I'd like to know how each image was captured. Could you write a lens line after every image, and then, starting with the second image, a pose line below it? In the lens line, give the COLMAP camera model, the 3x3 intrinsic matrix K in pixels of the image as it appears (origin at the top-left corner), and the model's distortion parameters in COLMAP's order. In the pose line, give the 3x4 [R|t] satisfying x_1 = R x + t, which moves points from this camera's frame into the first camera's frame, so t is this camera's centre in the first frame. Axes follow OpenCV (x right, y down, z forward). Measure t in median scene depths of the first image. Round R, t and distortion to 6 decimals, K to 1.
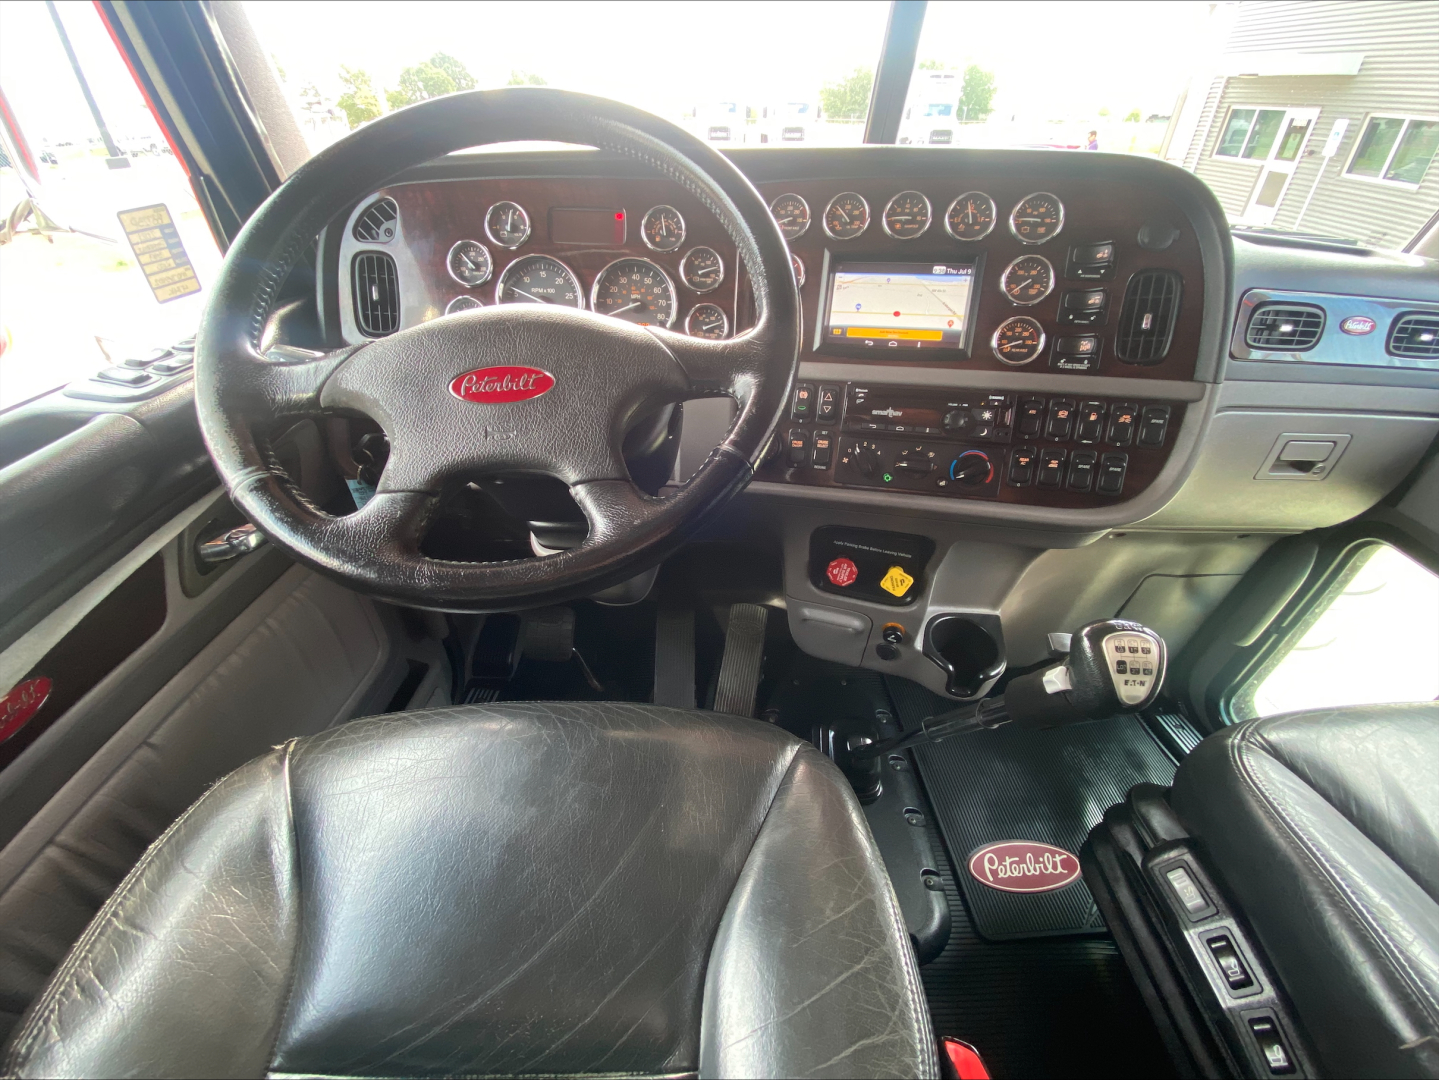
lens RADIAL K [[577.1, 0, 715.7], [0, 577.1, 538.3], [0, 0, 1]] dist [0.002138, -0.011840]
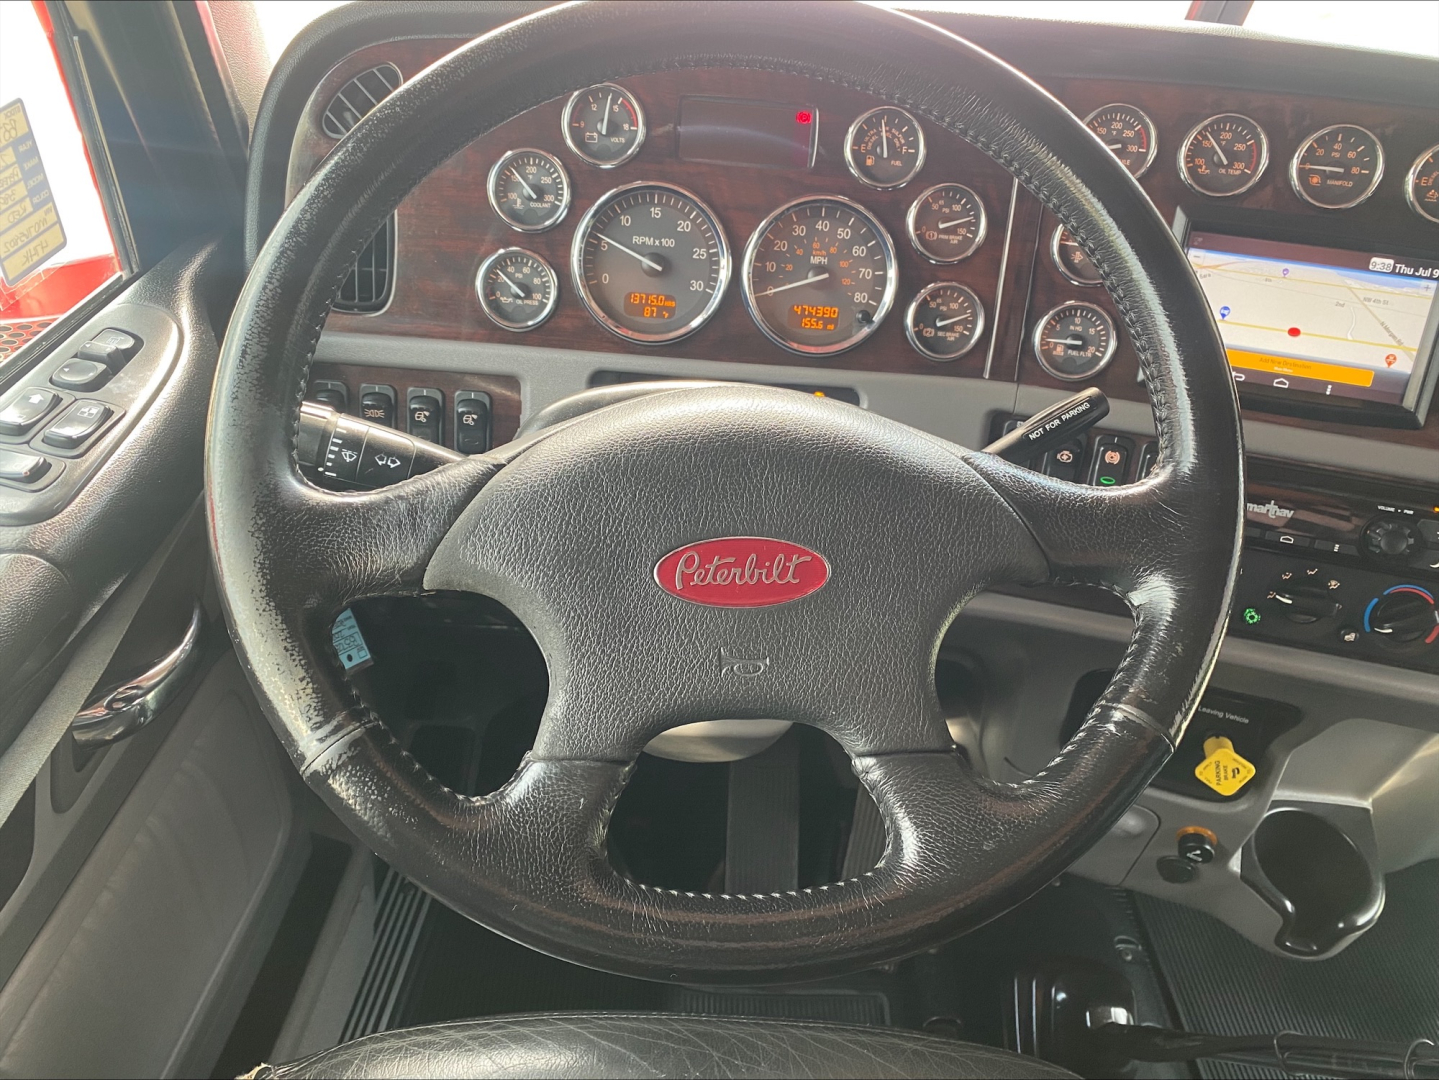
lens RADIAL K [[1099.3, 0, 728.1], [0, 1099.3, 539.0], [0, 0, 1]] dist [0.003242, -0.008221]
pose [[0.998283, 0.052073, 0.026827, -0.259718], [-0.053449, 0.997141, 0.053422, -0.222326], [-0.023969, -0.054764, 0.998212, -0.064397]]
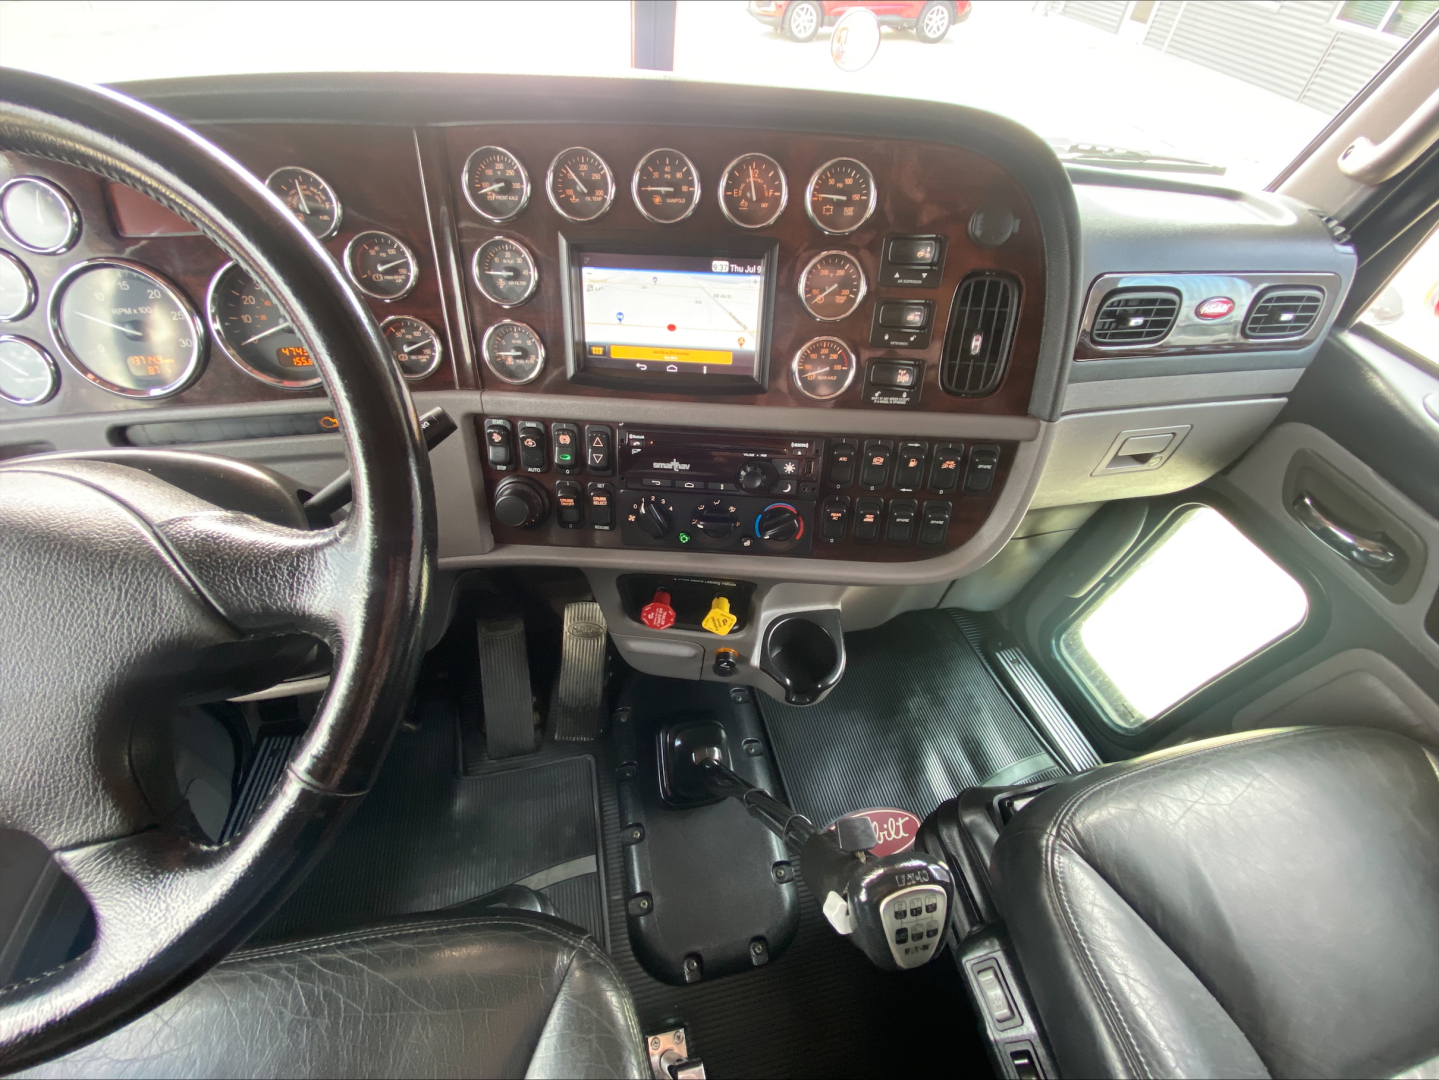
lens RADIAL K [[576.6, 0, 714.0], [0, 576.6, 540.4], [0, 0, 1]] dist [0.020678, -0.019892]
pose [[0.981038, -0.114235, 0.156571, 0.226544], [0.076453, 0.970423, 0.228986, -0.297830], [-0.178099, -0.212674, 0.960755, 0.229530]]
